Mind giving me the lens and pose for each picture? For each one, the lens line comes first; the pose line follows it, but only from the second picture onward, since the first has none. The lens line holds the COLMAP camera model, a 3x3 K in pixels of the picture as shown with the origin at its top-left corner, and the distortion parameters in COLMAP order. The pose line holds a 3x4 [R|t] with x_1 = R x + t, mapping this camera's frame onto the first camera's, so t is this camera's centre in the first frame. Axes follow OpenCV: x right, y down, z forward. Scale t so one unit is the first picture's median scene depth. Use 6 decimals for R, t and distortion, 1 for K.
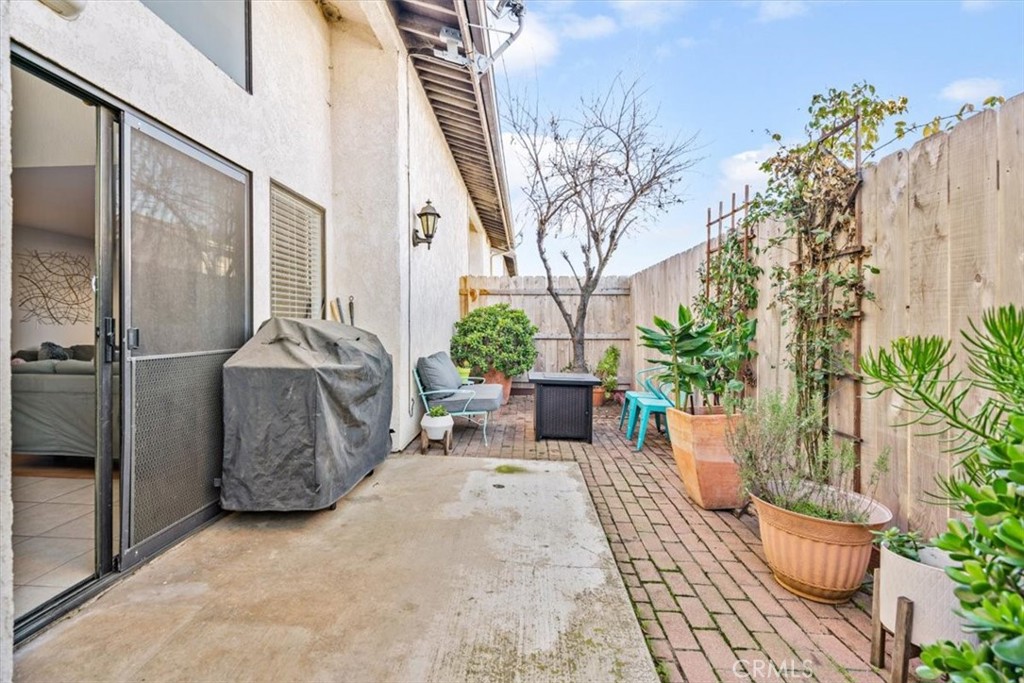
lens RADIAL K [[464.2, 0, 509.9], [0, 464.2, 334.4], [0, 0, 1]] dist [-0.002740, 0.001240]
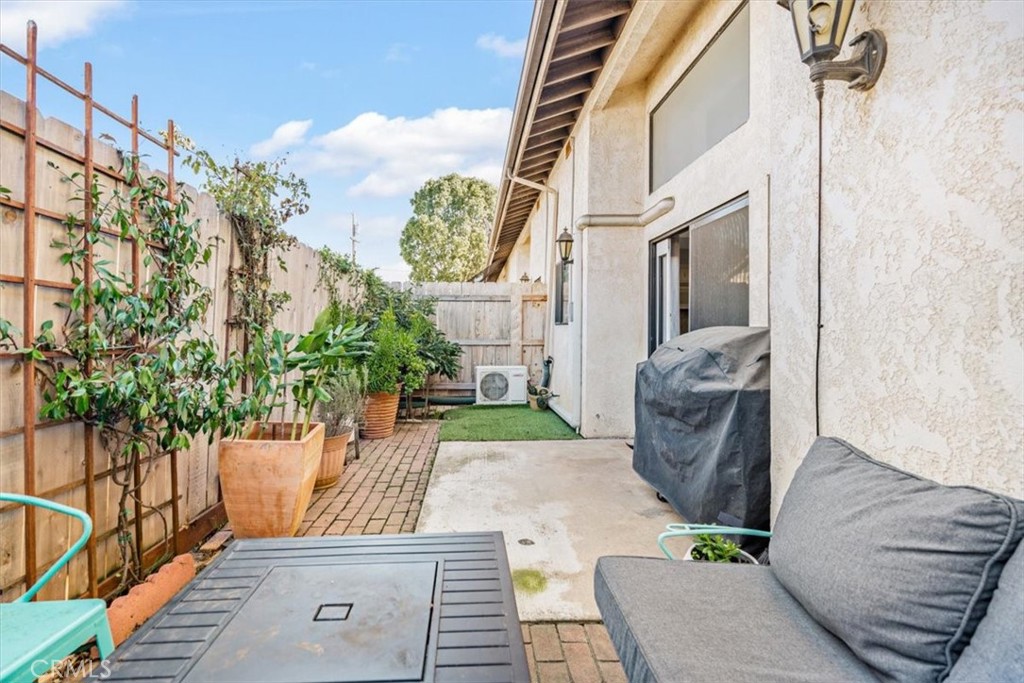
lens RADIAL K [[464.2, 0, 509.4], [0, 464.2, 338.1], [0, 0, 1]] dist [-0.002740, 0.001240]
pose [[-0.994103, -0.004571, -0.108347, 0.102595], [-0.006265, 0.999863, 0.015301, -0.023498], [0.108262, 0.015889, -0.993995, 2.052563]]
